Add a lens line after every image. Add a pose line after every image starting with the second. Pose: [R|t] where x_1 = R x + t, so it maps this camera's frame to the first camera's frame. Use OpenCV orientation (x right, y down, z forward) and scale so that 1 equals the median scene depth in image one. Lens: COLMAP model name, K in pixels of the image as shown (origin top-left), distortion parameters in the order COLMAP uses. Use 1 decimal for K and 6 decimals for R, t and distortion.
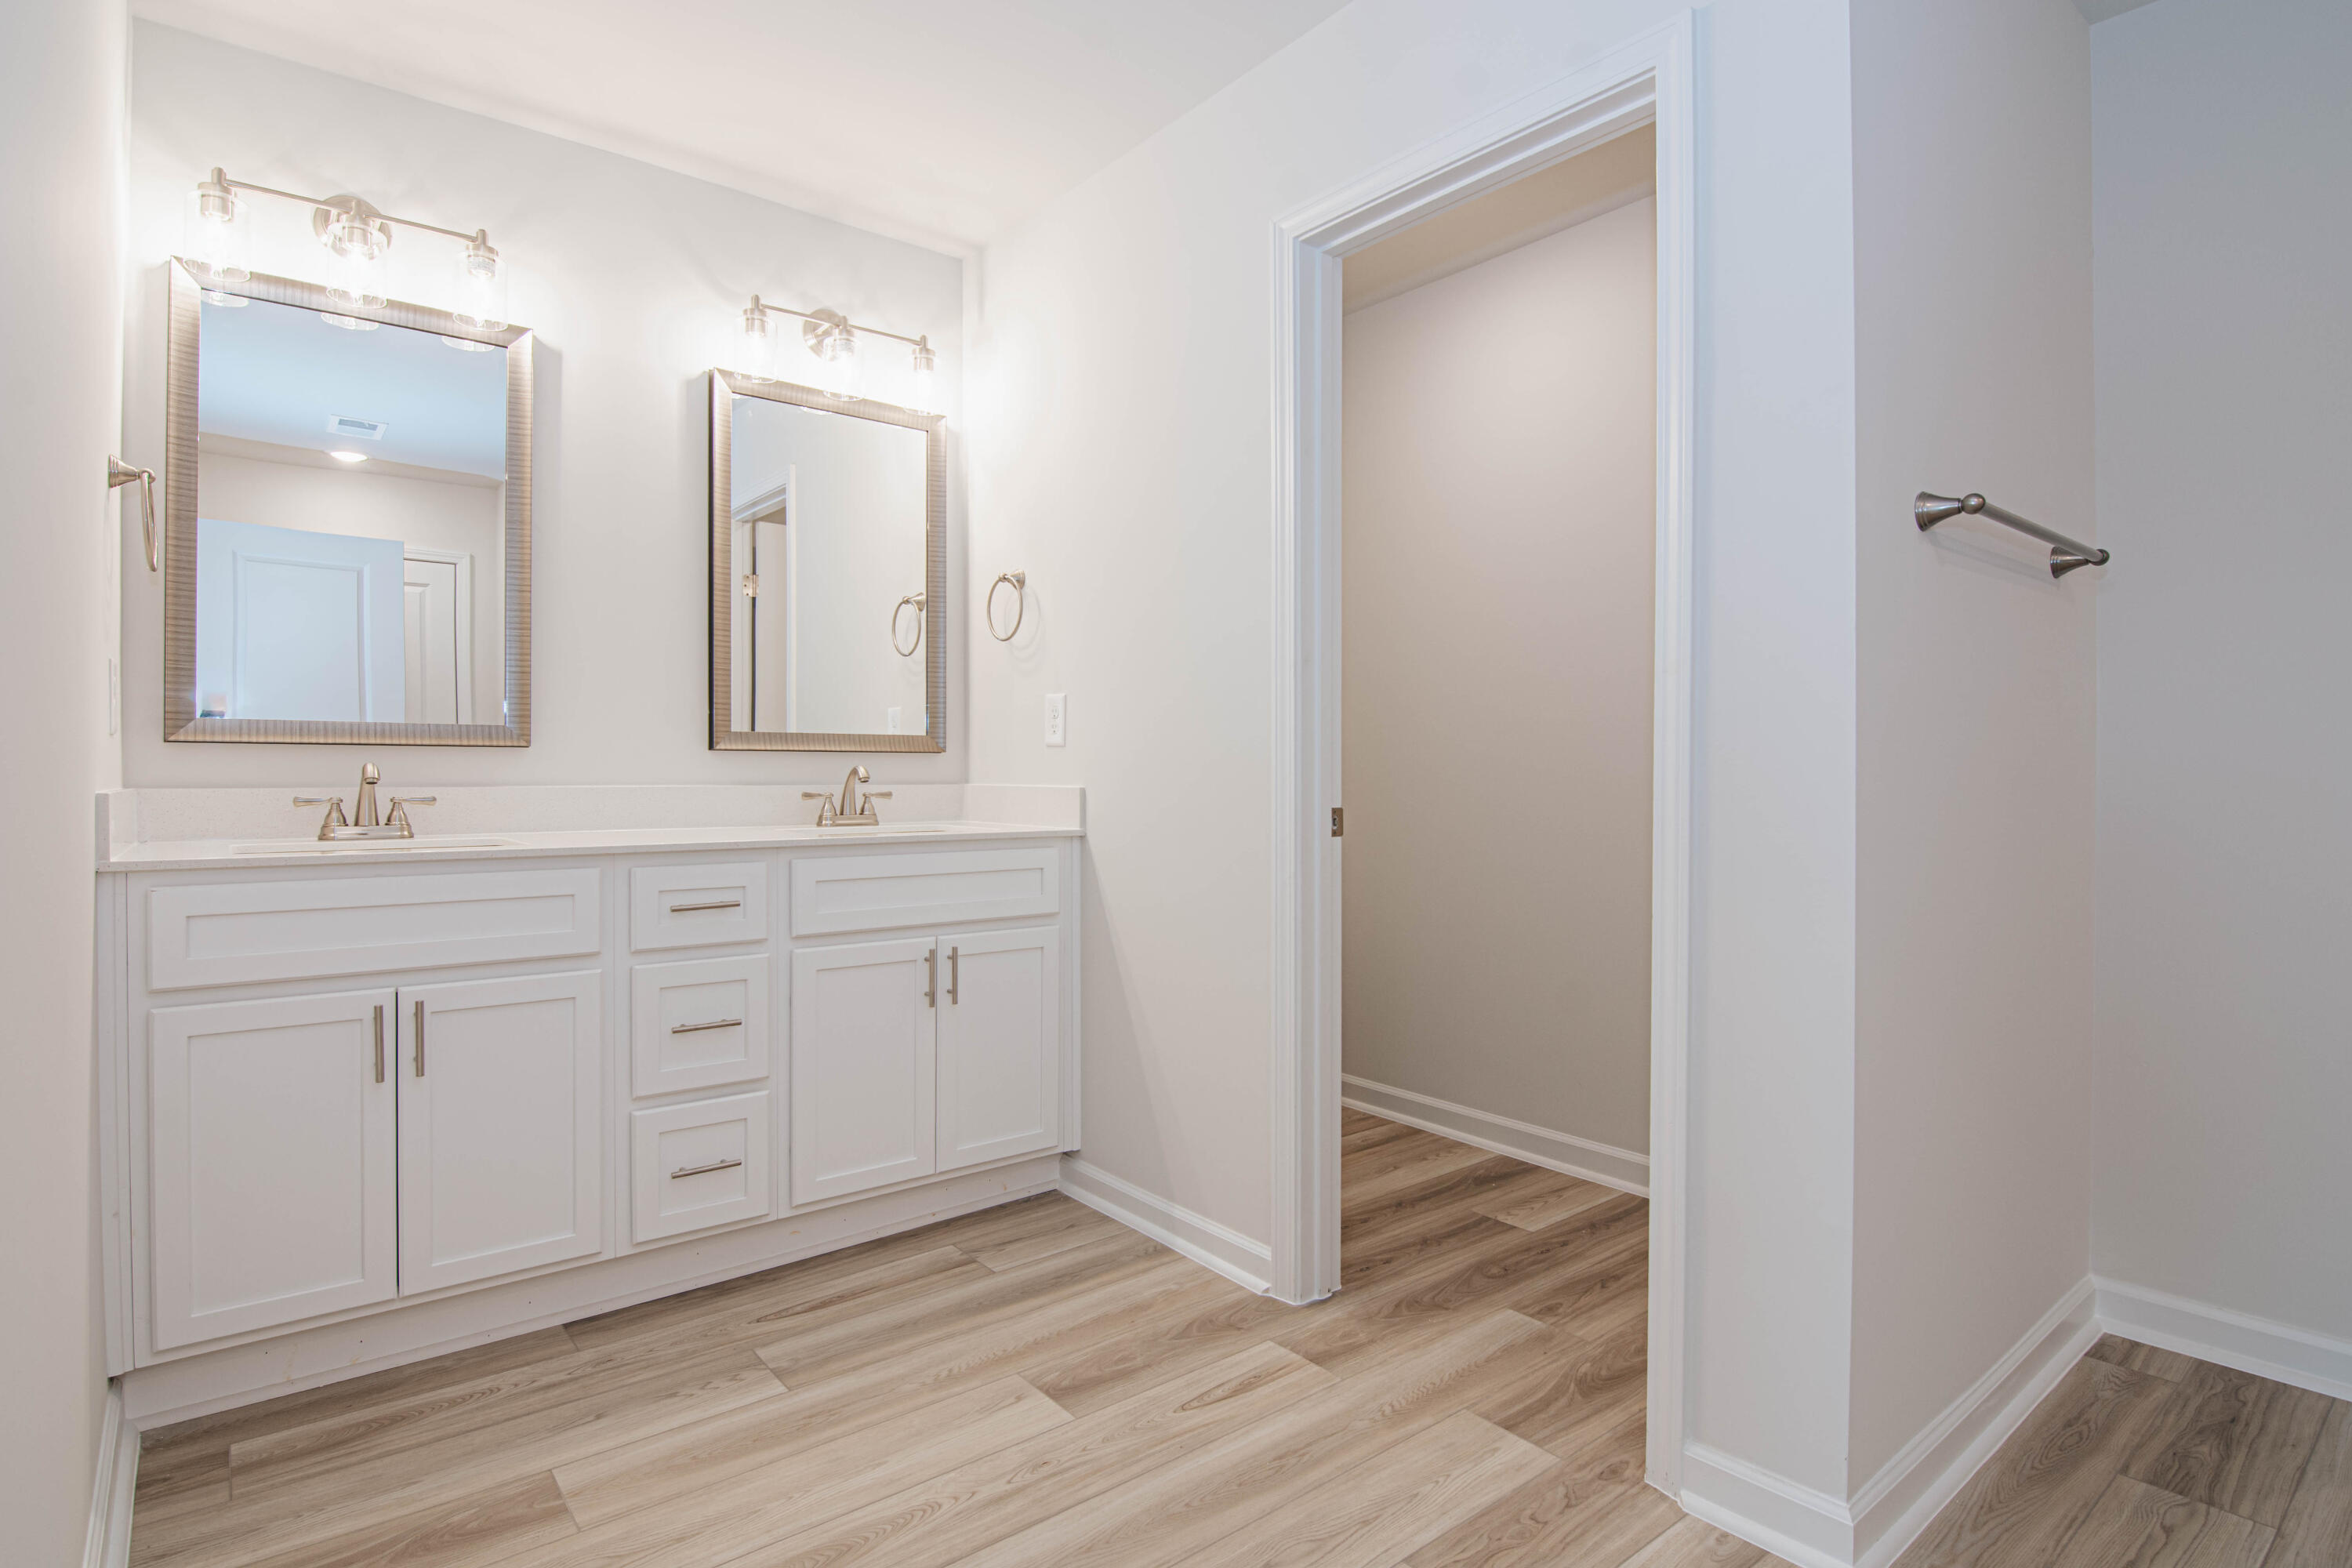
lens RADIAL K [[1205.3, 0, 1096.6], [0, 1205.3, 777.2], [0, 0, 1]] dist [-0.009832, -0.007179]
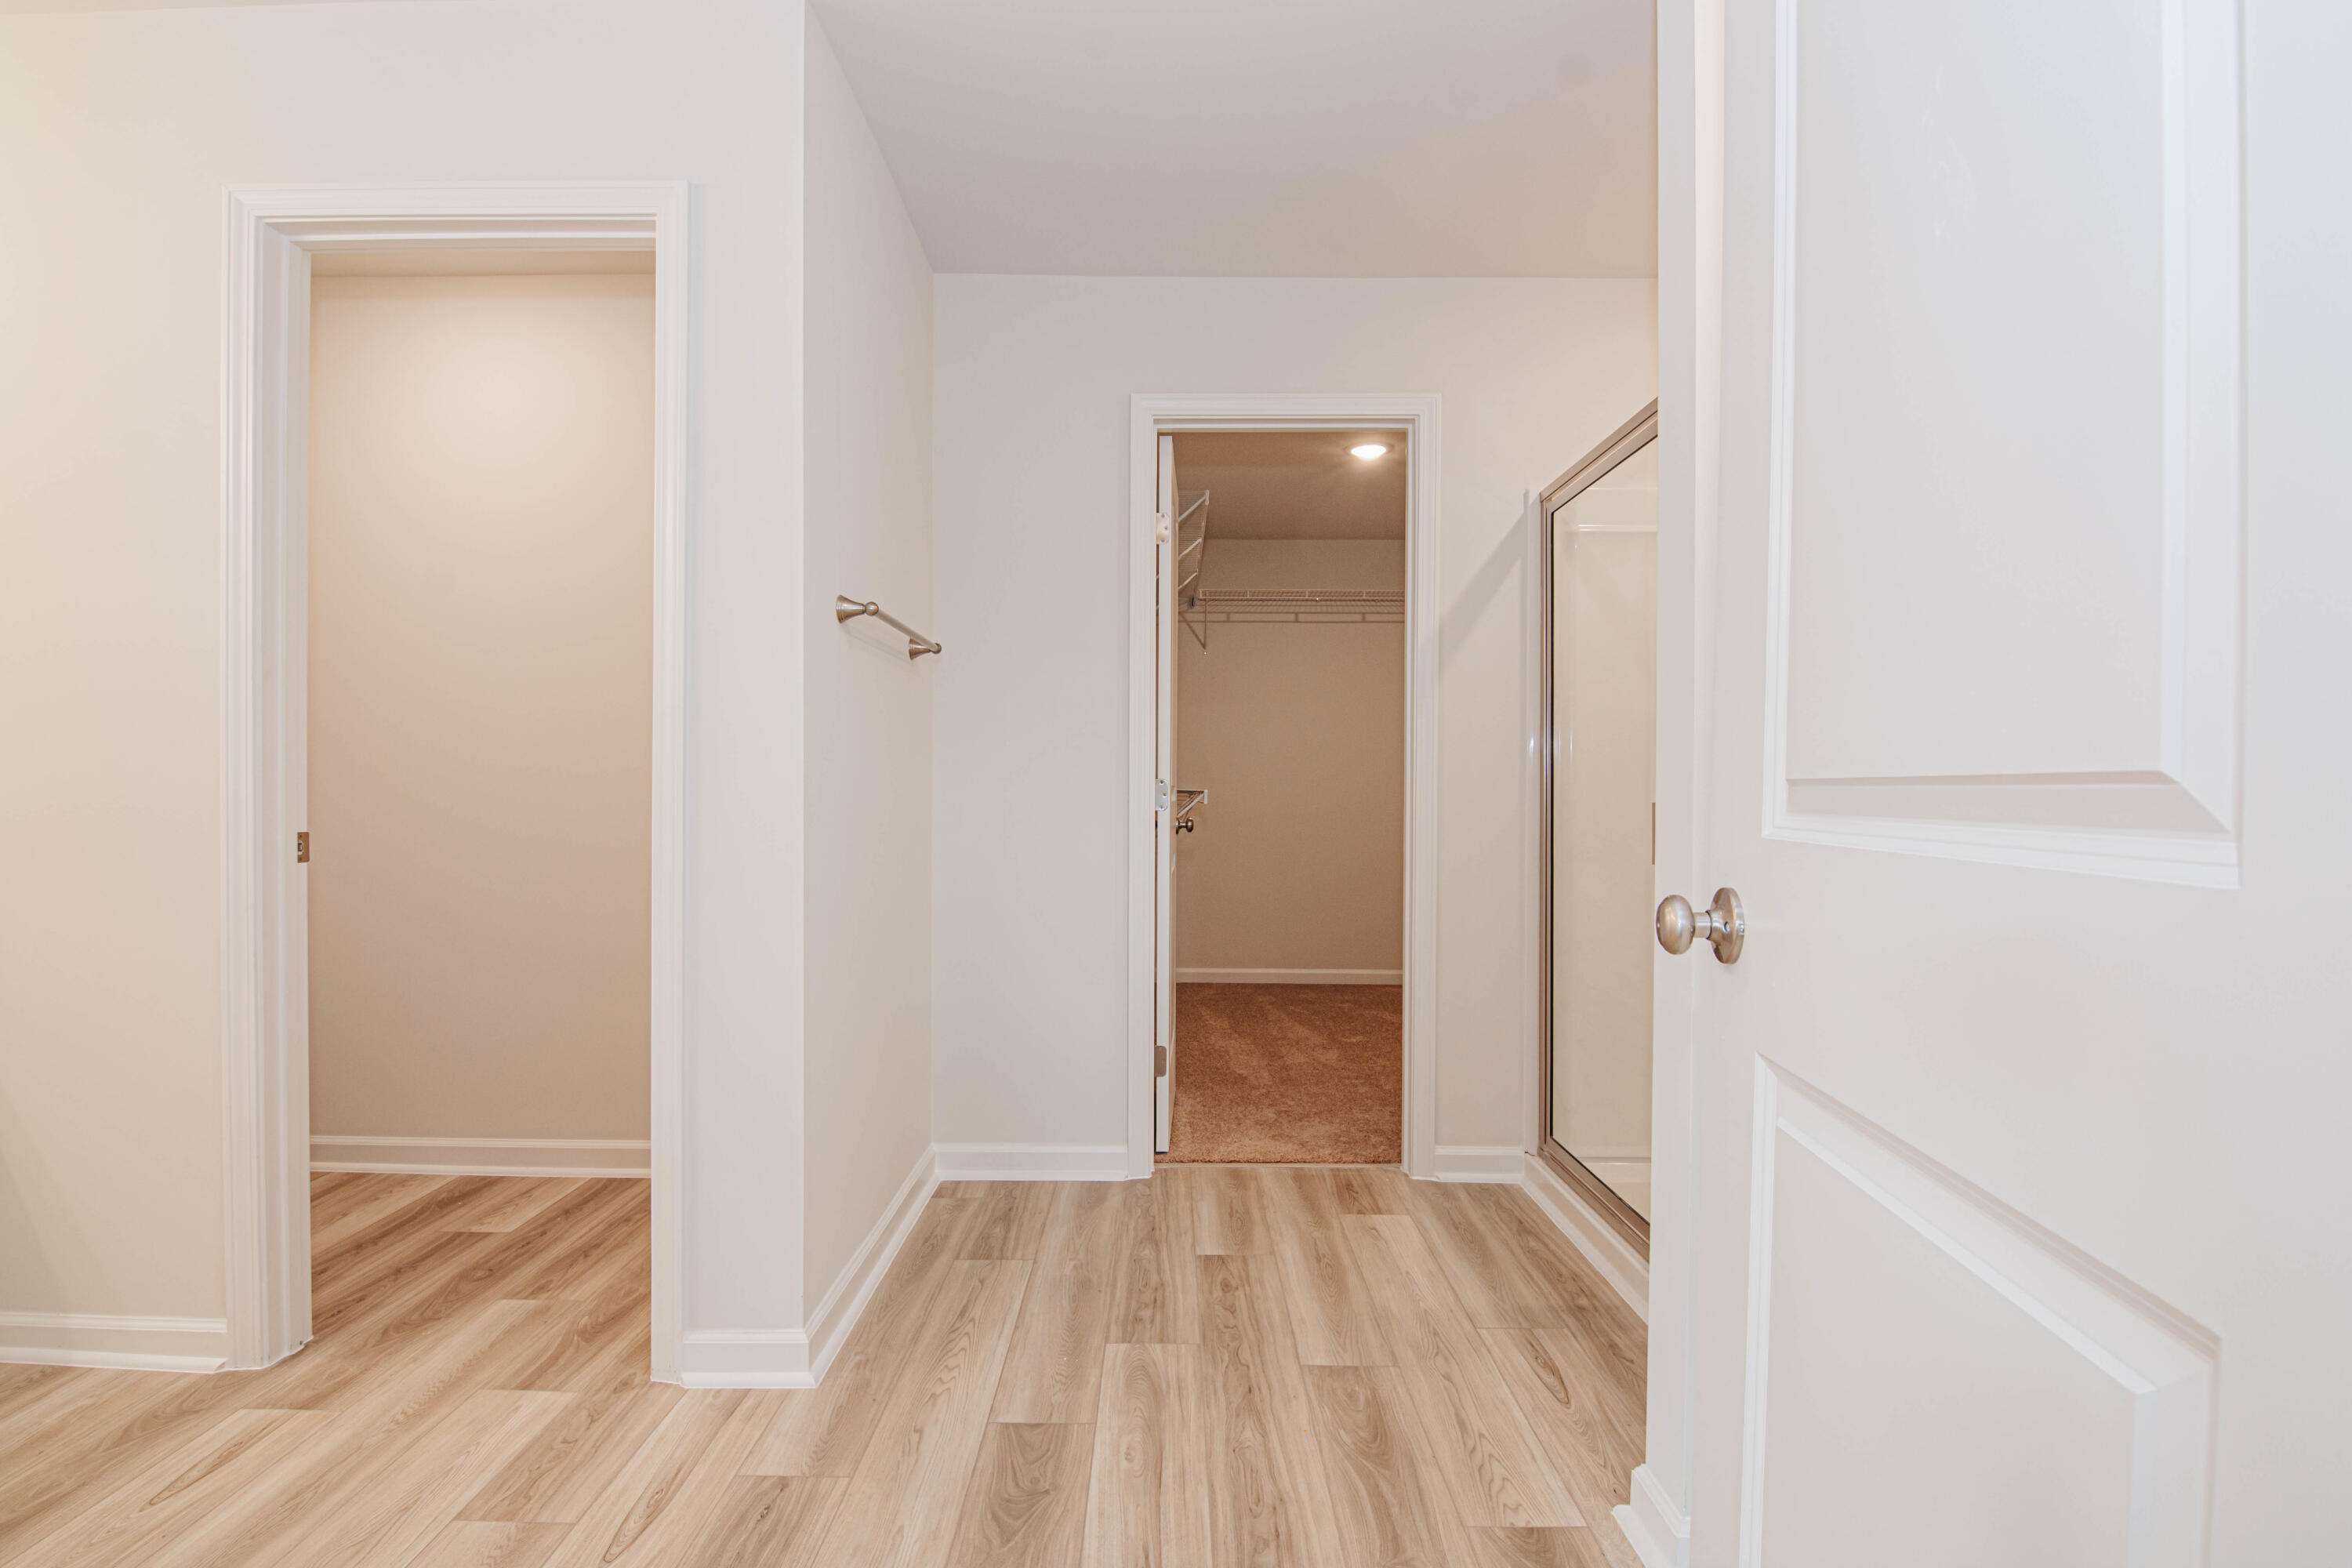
lens RADIAL K [[1205.3, 0, 1179.5], [0, 1205.3, 799.7], [0, 0, 1]] dist [-0.009832, -0.007179]
pose [[0.609214, -0.001547, 0.793004, -0.146156], [-0.000085, 0.999998, 0.002016, -0.002436], [-0.793006, -0.001296, 0.609213, -0.134581]]
